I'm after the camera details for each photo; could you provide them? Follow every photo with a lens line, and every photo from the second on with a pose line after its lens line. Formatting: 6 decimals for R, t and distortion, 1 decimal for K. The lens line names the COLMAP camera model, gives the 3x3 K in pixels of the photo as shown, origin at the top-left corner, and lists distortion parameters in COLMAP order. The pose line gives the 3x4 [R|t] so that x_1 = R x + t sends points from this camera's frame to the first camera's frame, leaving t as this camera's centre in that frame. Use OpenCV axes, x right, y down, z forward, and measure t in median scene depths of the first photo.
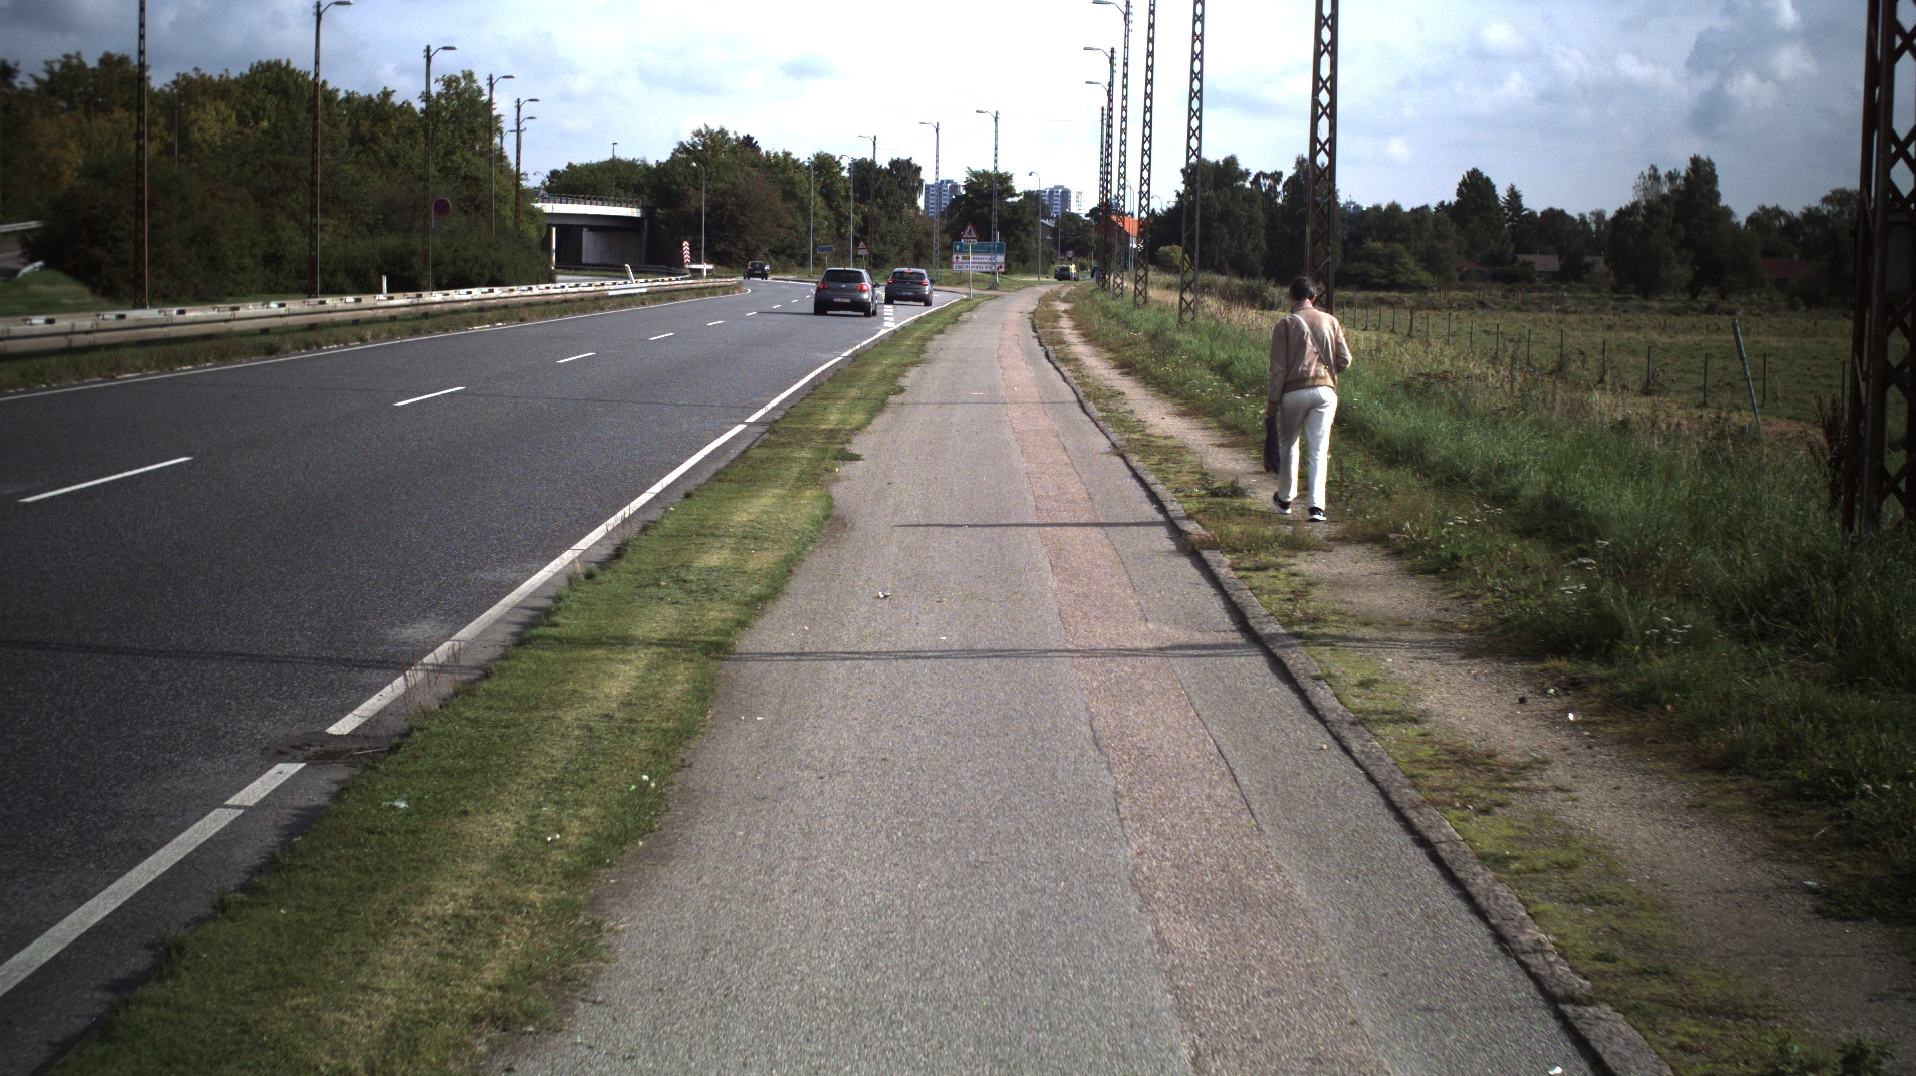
lens RADIAL K [[3283.4, 0, 948.3], [0, 3283.4, 538.6], [0, 0, 1]] dist [-0.226673, 0.000000]
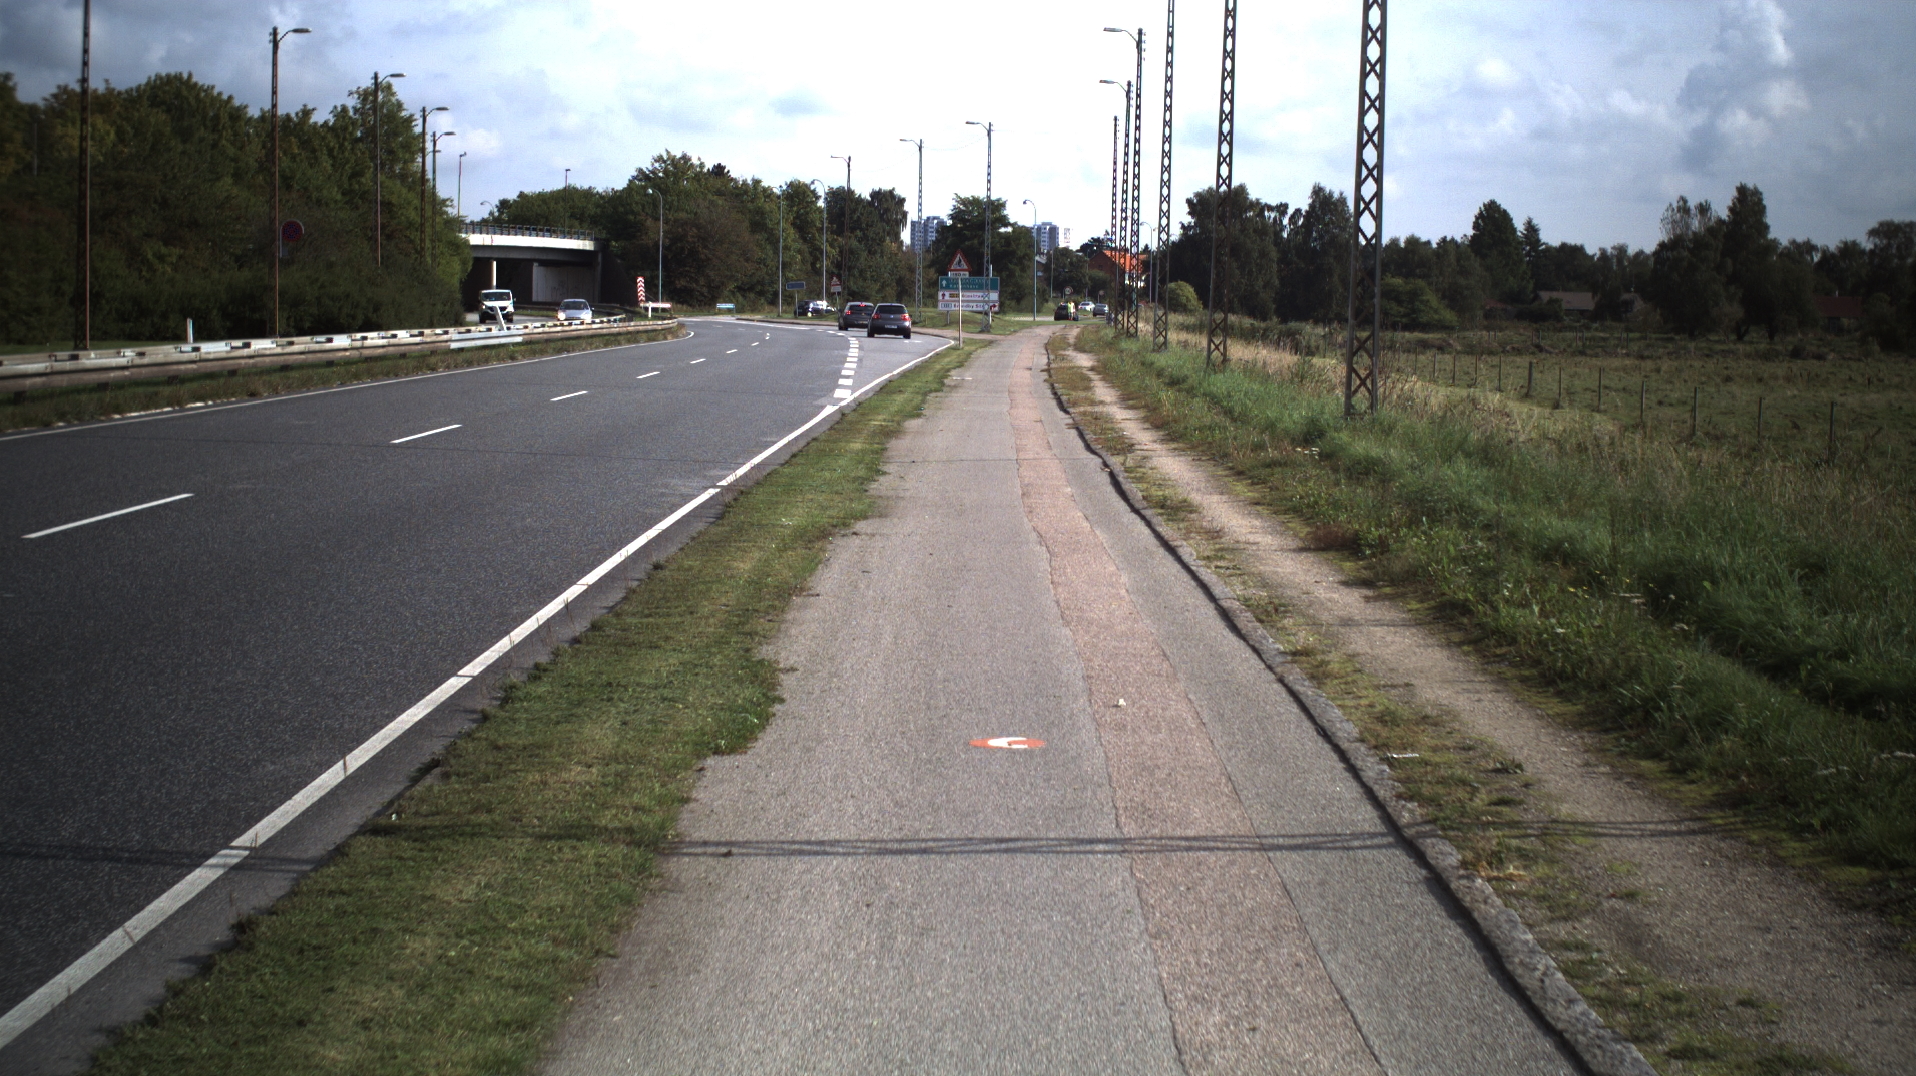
lens RADIAL K [[3283.4, 0, 967.0], [0, 3283.4, 544.3], [0, 0, 1]] dist [-0.226673, 0.000000]
pose [[0.999952, -0.000634, 0.009797, 0.000313], [0.000729, 0.999953, -0.009690, -0.008193], [-0.009790, 0.009697, 0.999905, 0.095787]]
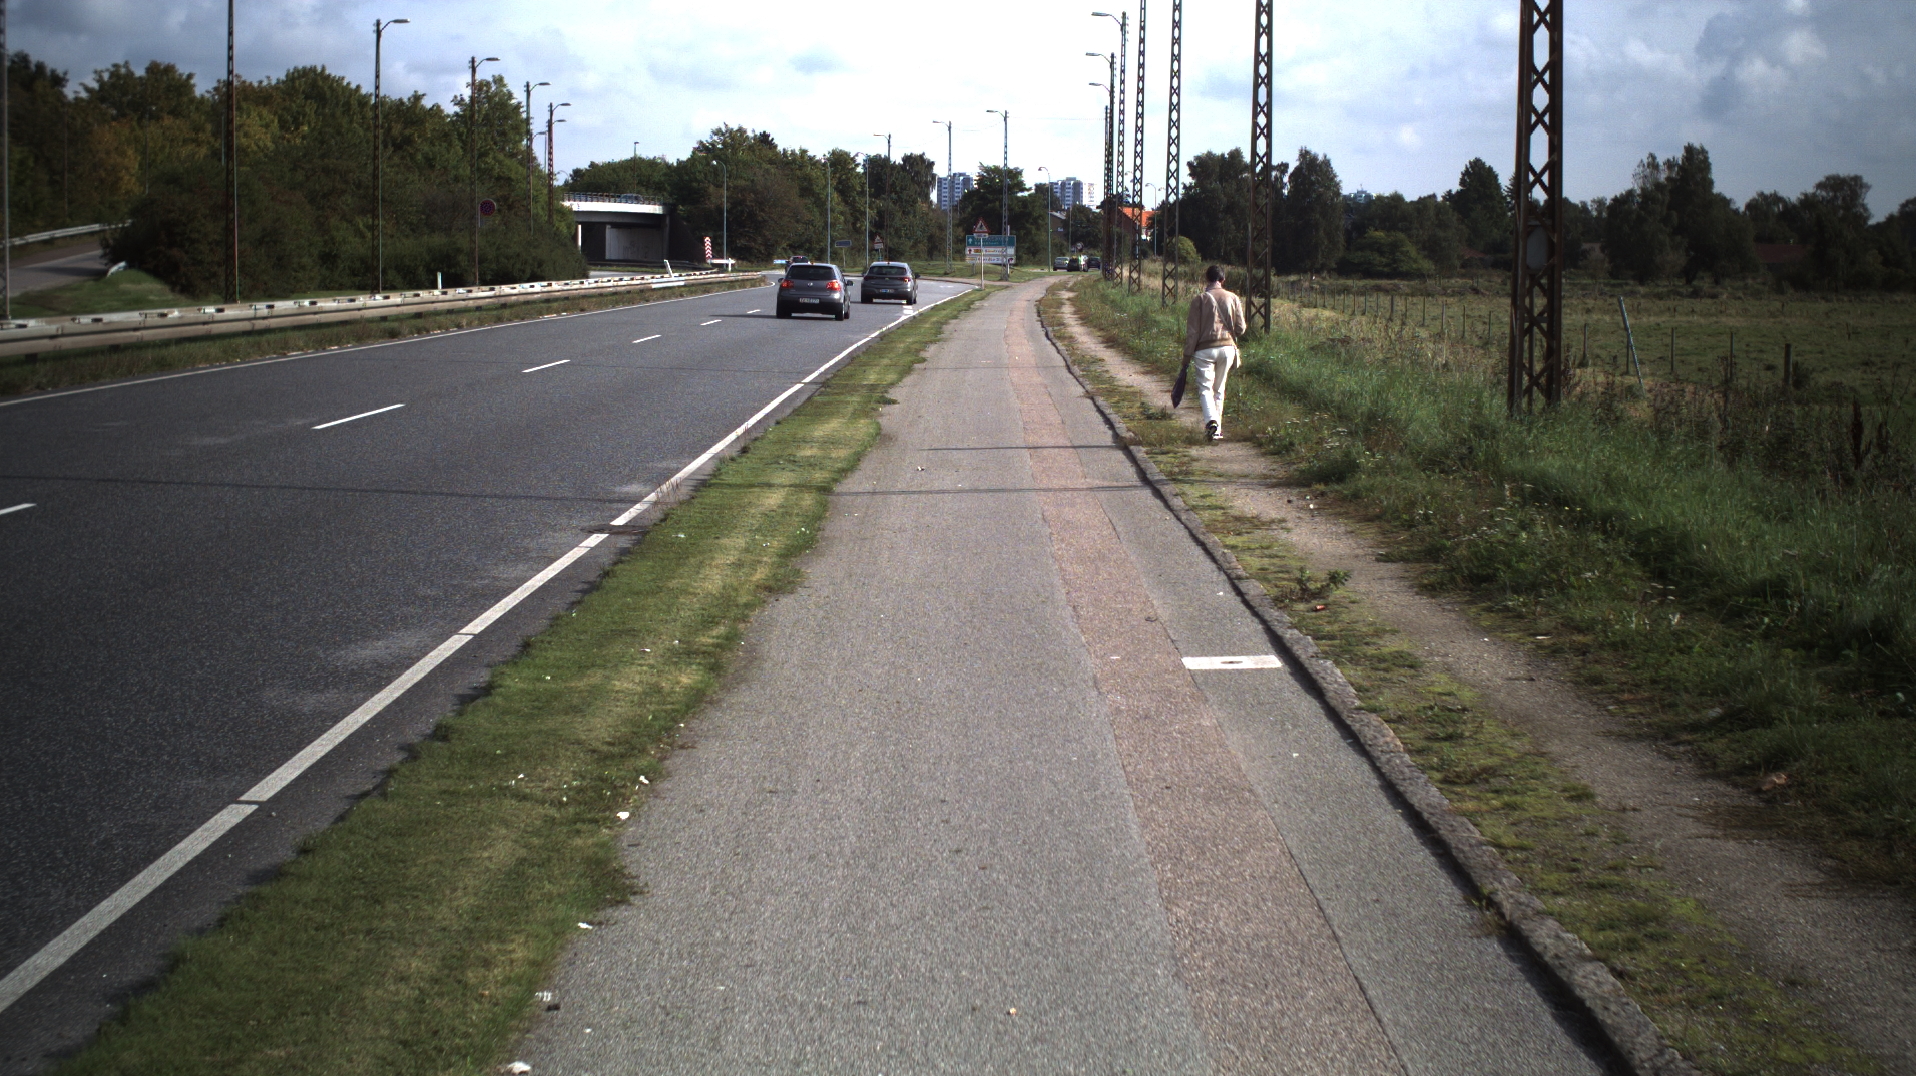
lens RADIAL K [[3283.4, 0, 940.4], [0, 3283.4, 539.7], [0, 0, 1]] dist [-0.226673, 0.000000]
pose [[0.999935, -0.008928, -0.007159, 0.000019], [0.008947, 0.999957, 0.002520, 0.002657], [0.007136, -0.002584, 0.999971, -0.031928]]
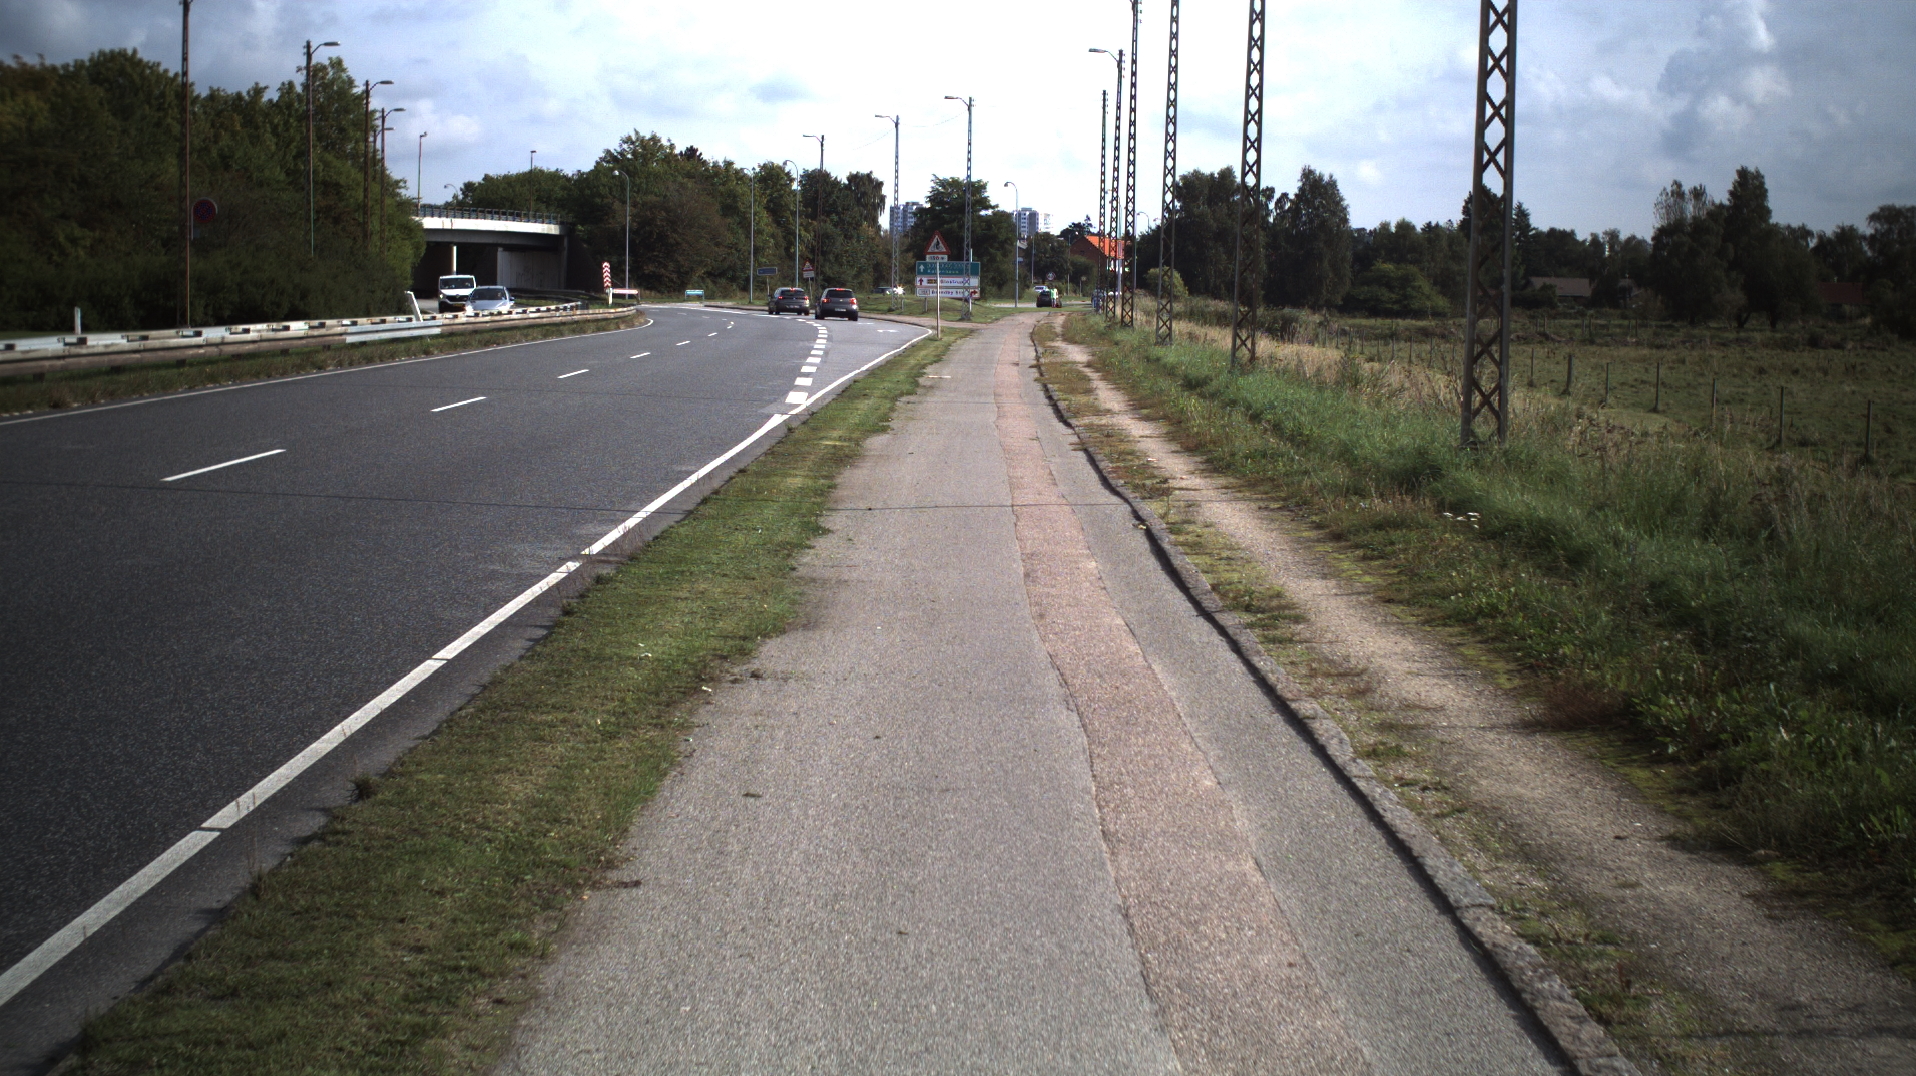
lens RADIAL K [[3284.3, 0, 977.2], [0, 3284.3, 531.6], [0, 0, 1]] dist [-0.227572, 0.000000]
pose [[0.999817, -0.000966, 0.019105, 0.000705], [0.001144, 0.999956, -0.009316, -0.010886], [-0.019095, 0.009336, 0.999774, 0.127739]]
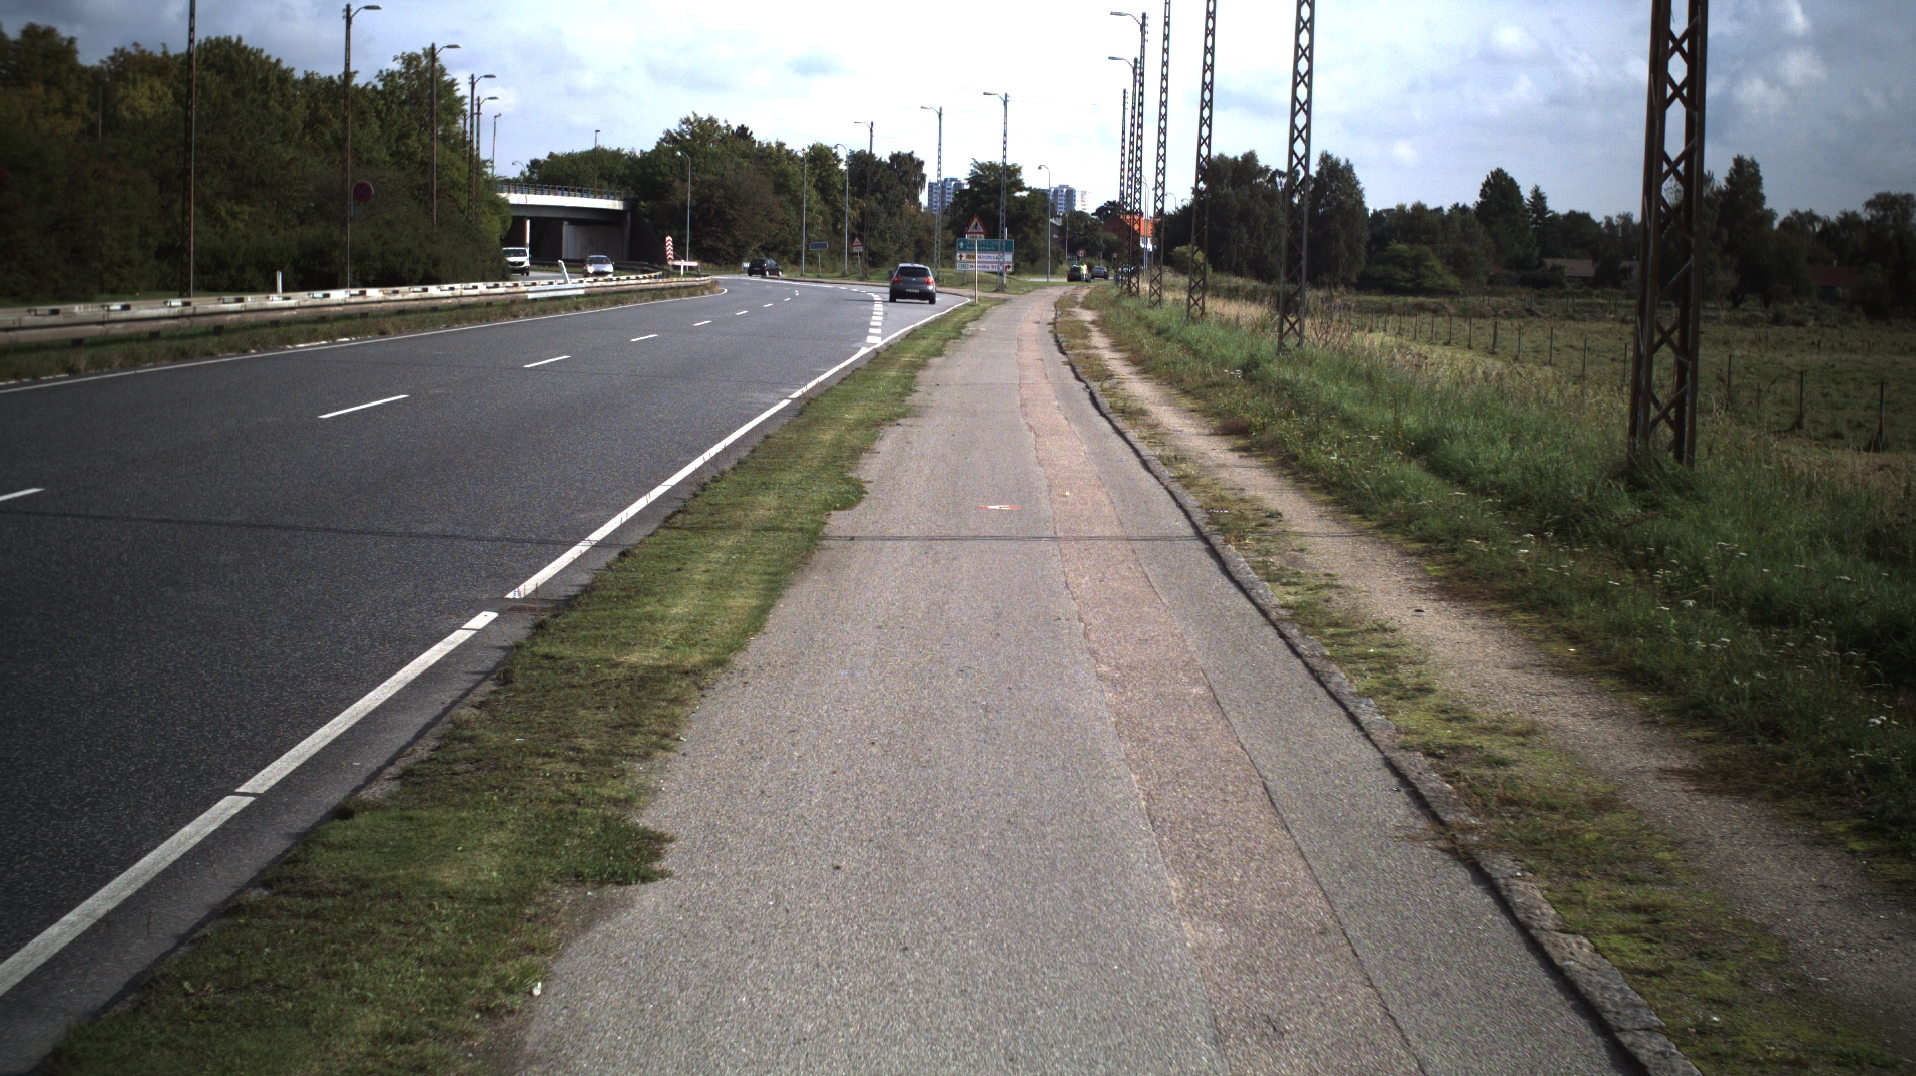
lens RADIAL K [[3283.4, 0, 966.4], [0, 3283.4, 537.7], [0, 0, 1]] dist [-0.226673, 0.000000]
pose [[0.999948, 0.008684, 0.005313, 0.000119], [-0.008685, 0.999962, 0.000001, -0.005375], [-0.005313, -0.000047, 0.999986, 0.063931]]
